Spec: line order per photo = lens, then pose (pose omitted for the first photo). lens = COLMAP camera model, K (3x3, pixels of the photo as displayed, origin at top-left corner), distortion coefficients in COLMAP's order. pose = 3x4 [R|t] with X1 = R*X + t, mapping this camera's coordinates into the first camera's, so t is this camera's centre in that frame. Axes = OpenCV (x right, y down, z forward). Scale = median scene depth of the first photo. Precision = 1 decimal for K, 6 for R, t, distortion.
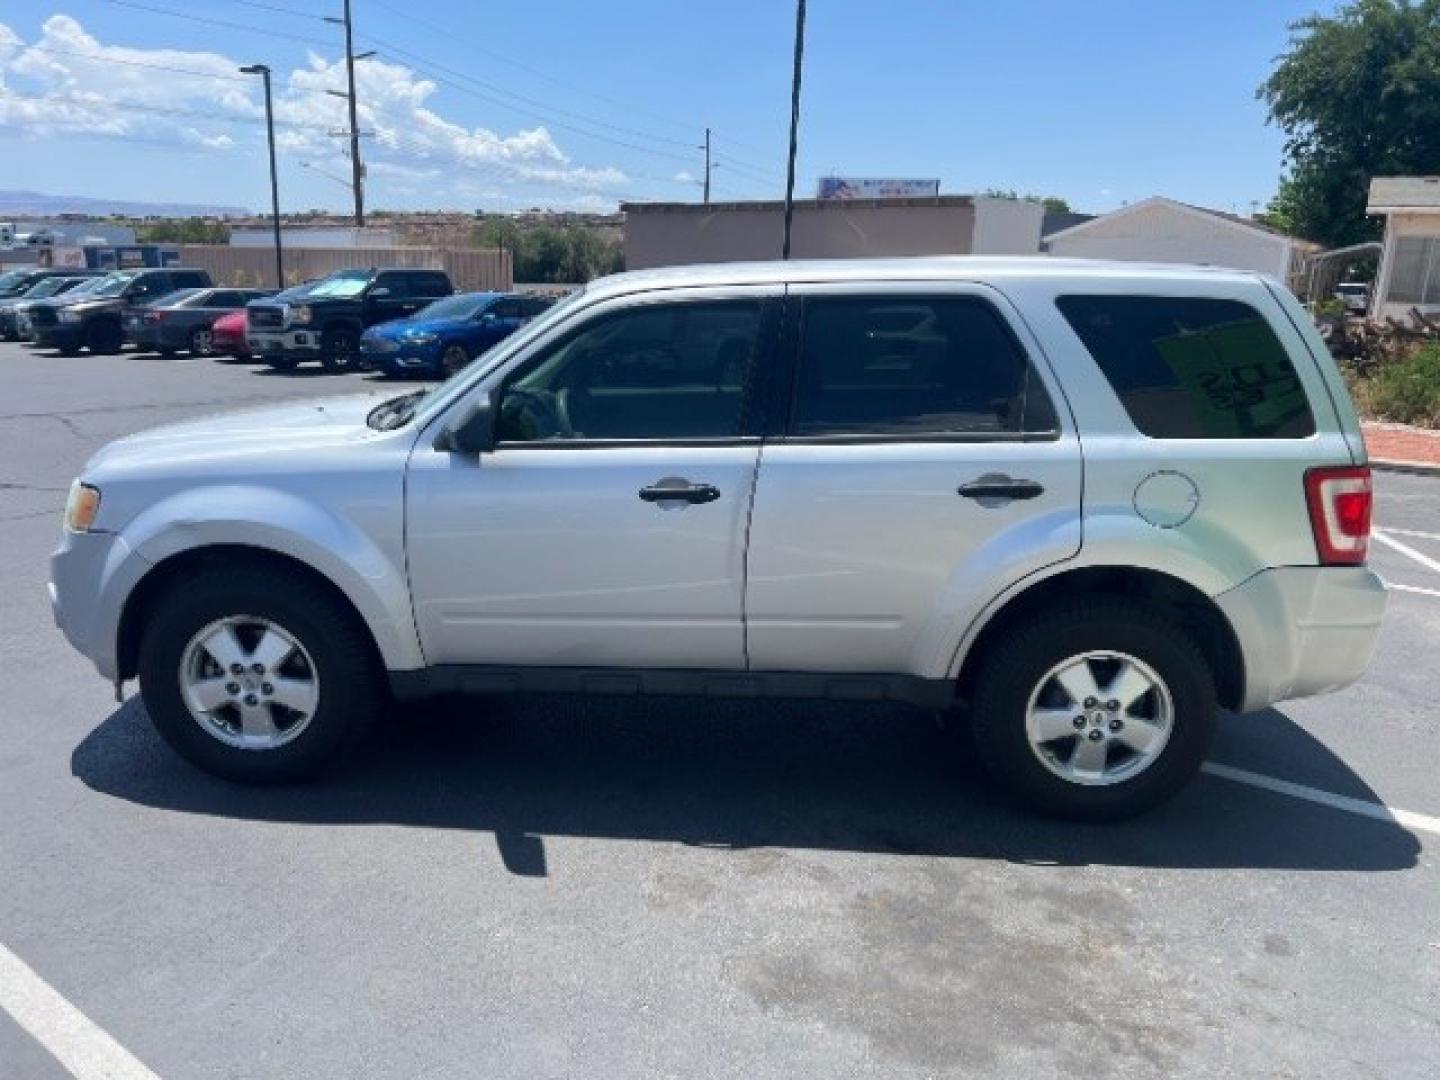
lens RADIAL K [[1088.8, 0, 718.0], [0, 1088.8, 549.1], [0, 0, 1]] dist [0.048457, -0.052758]
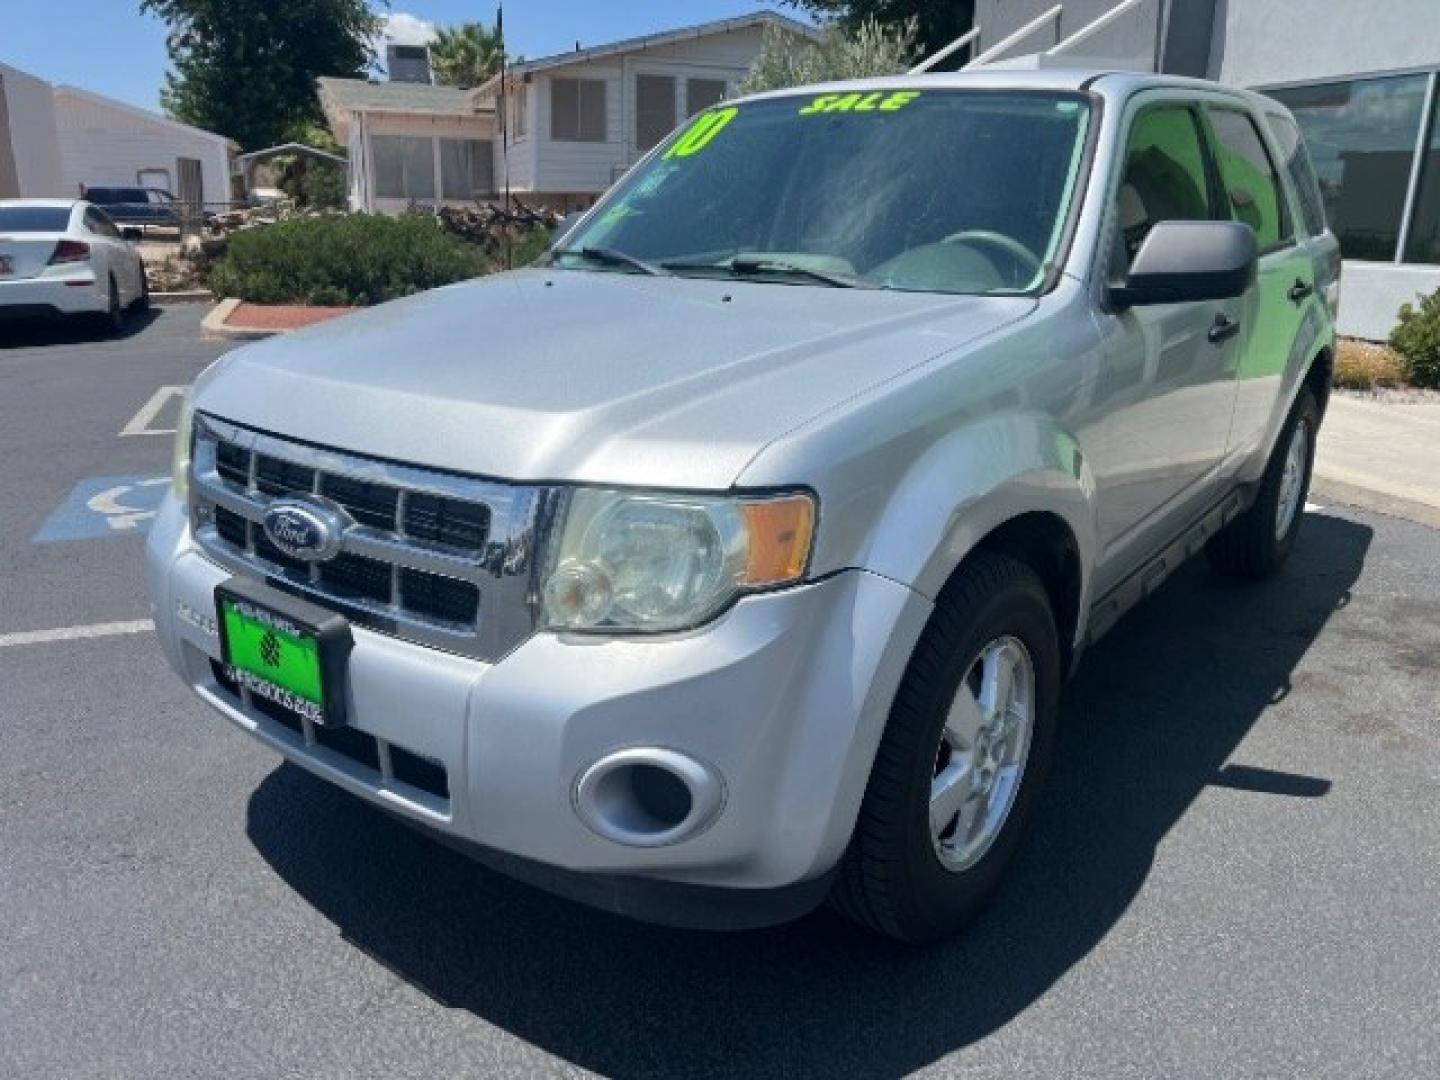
lens RADIAL K [[1088.8, 0, 718.0], [0, 1088.8, 541.1], [0, 0, 1]] dist [0.048457, -0.052758]
pose [[0.570915, -0.263661, 0.777521, -0.176219], [0.207770, 0.962602, 0.173863, -0.022610], [-0.794285, 0.062285, 0.604345, 0.140537]]
